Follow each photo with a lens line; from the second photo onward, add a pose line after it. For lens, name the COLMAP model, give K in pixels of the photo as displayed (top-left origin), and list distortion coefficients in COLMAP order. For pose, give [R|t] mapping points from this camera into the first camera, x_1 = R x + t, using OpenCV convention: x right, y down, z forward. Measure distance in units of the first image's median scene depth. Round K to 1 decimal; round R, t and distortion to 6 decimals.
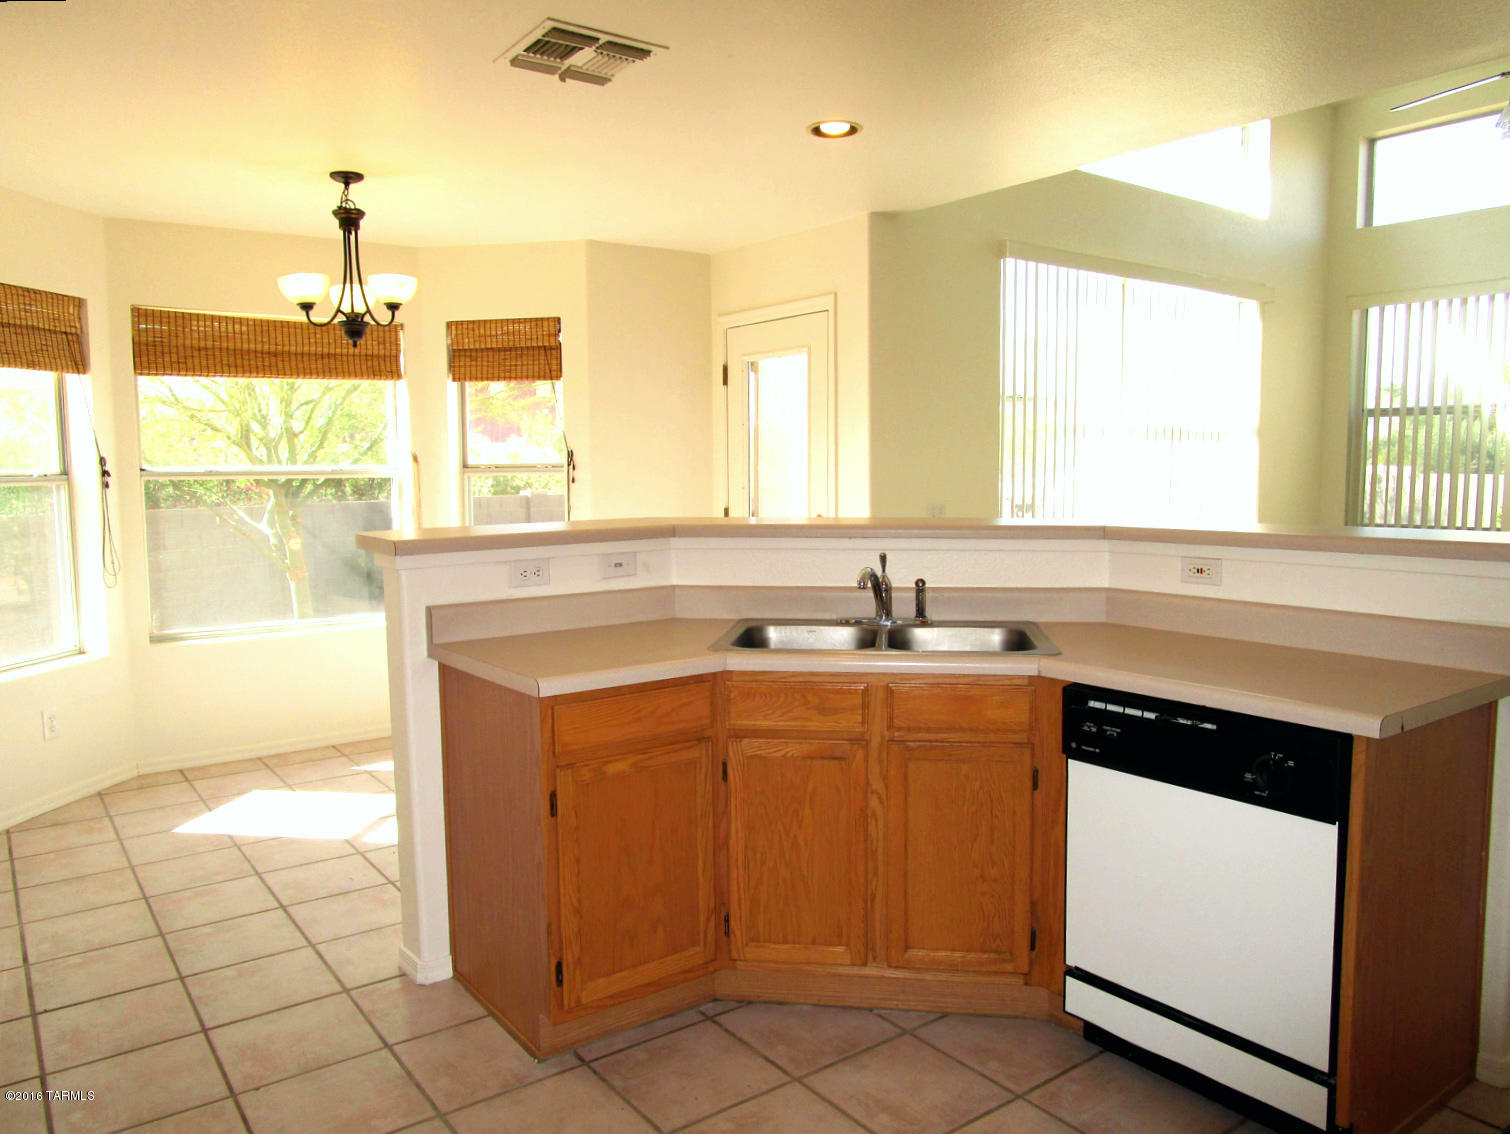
lens RADIAL K [[1076.3, 0, 745.0], [0, 1076.3, 568.2], [0, 0, 1]] dist [-0.023265, -0.003862]
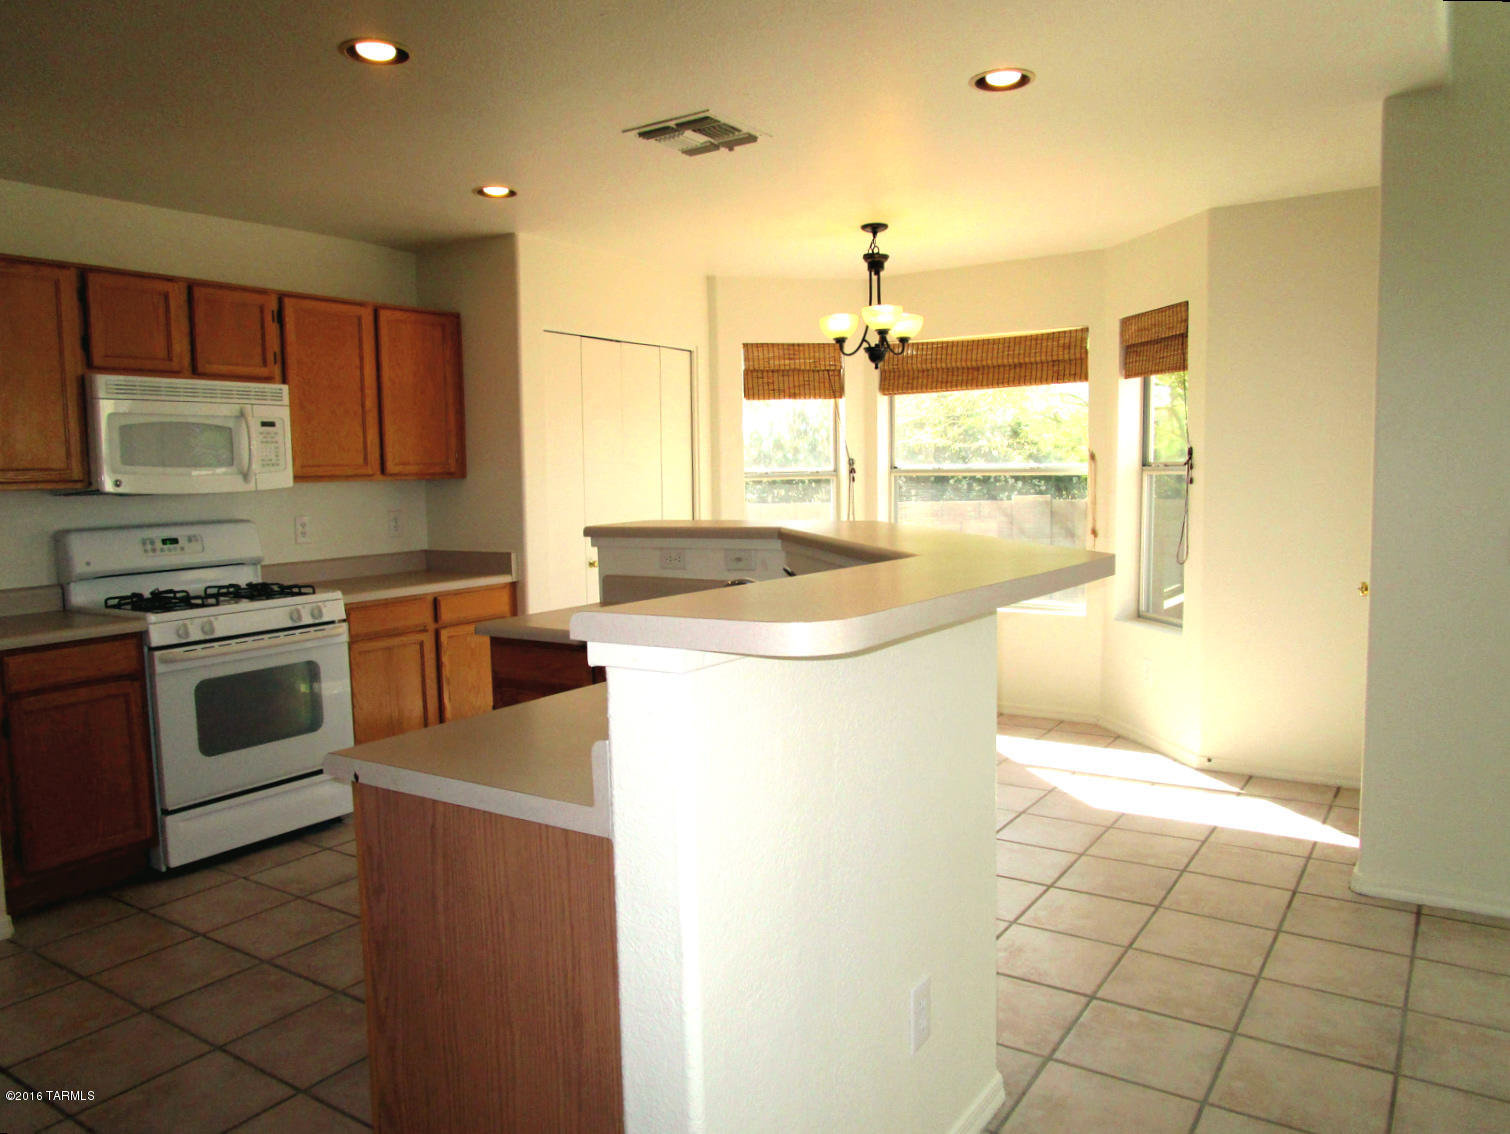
lens RADIAL K [[1076.3, 0, 750.8], [0, 1076.3, 568.9], [0, 0, 1]] dist [-0.023265, -0.003862]
pose [[0.339098, 0.093793, -0.936064, 0.655723], [-0.078900, 0.994347, 0.071051, -0.051786], [0.937437, 0.049762, 0.344581, 0.415479]]
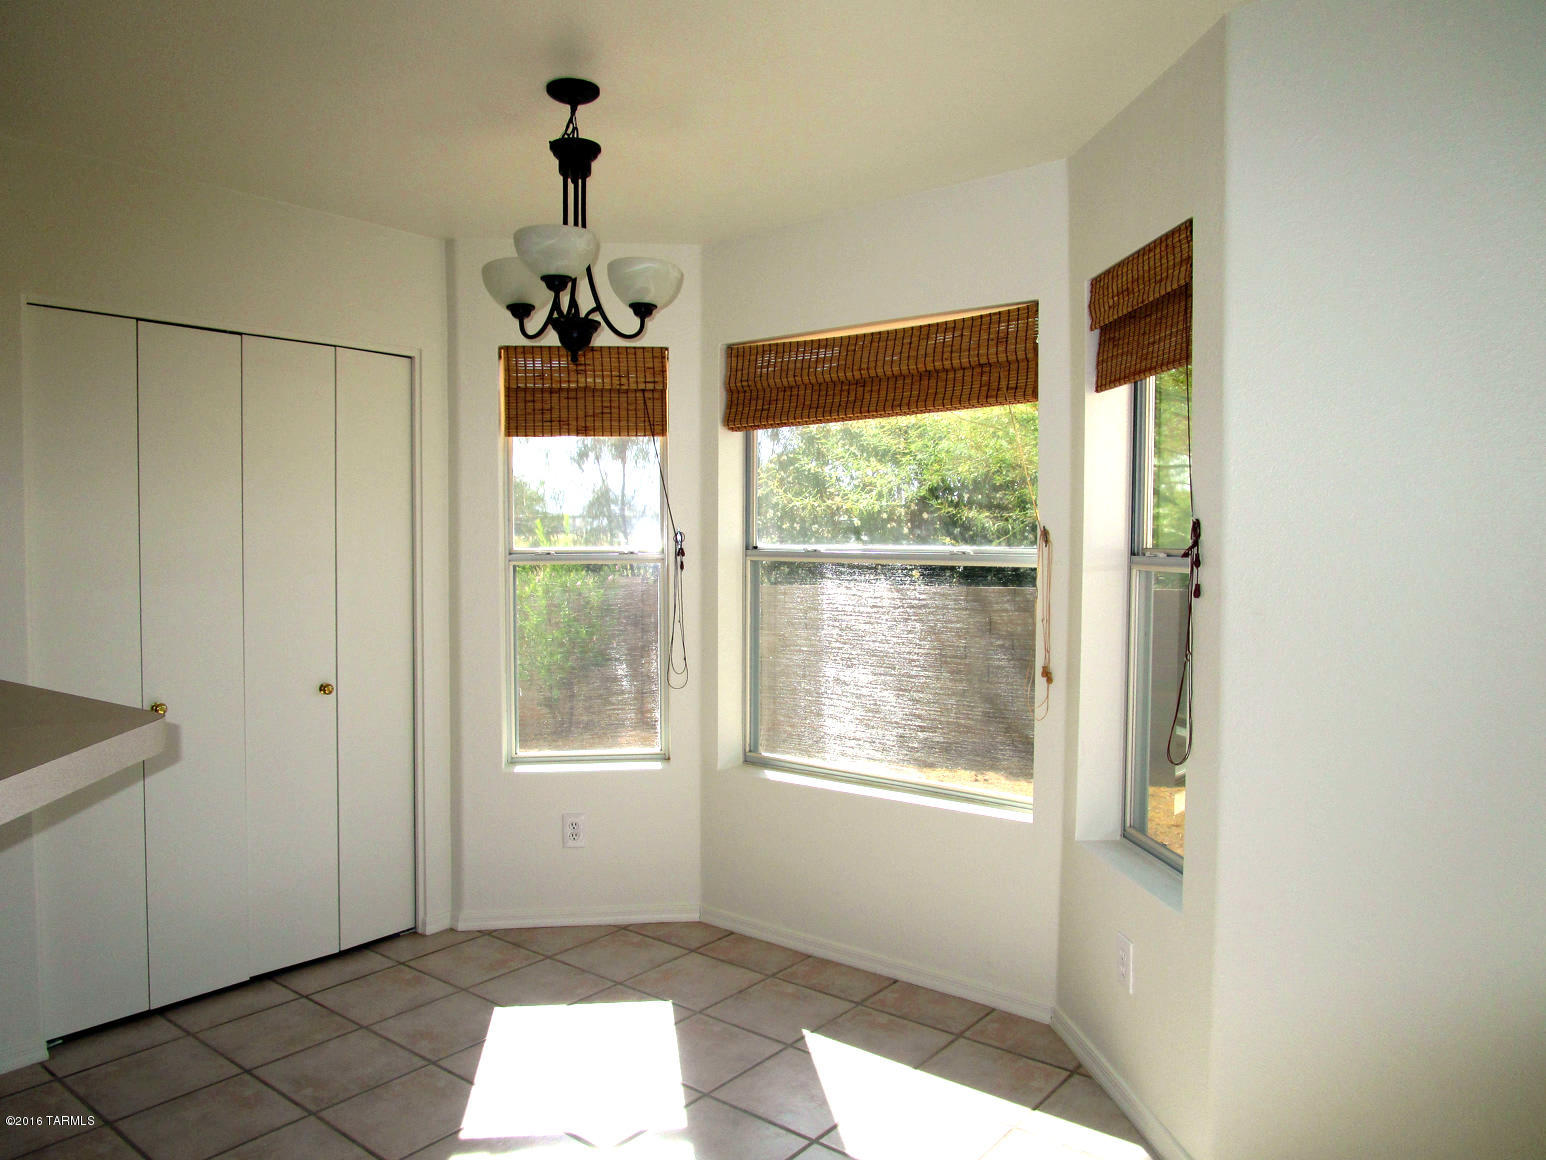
lens RADIAL K [[1102.0, 0, 771.0], [0, 1102.0, 584.2], [0, 0, 1]] dist [-0.023265, -0.003862]
pose [[0.259919, 0.051786, -0.964241, 0.253637], [-0.093870, 0.995187, 0.028144, -0.095613], [0.961057, 0.083198, 0.263529, 0.849692]]
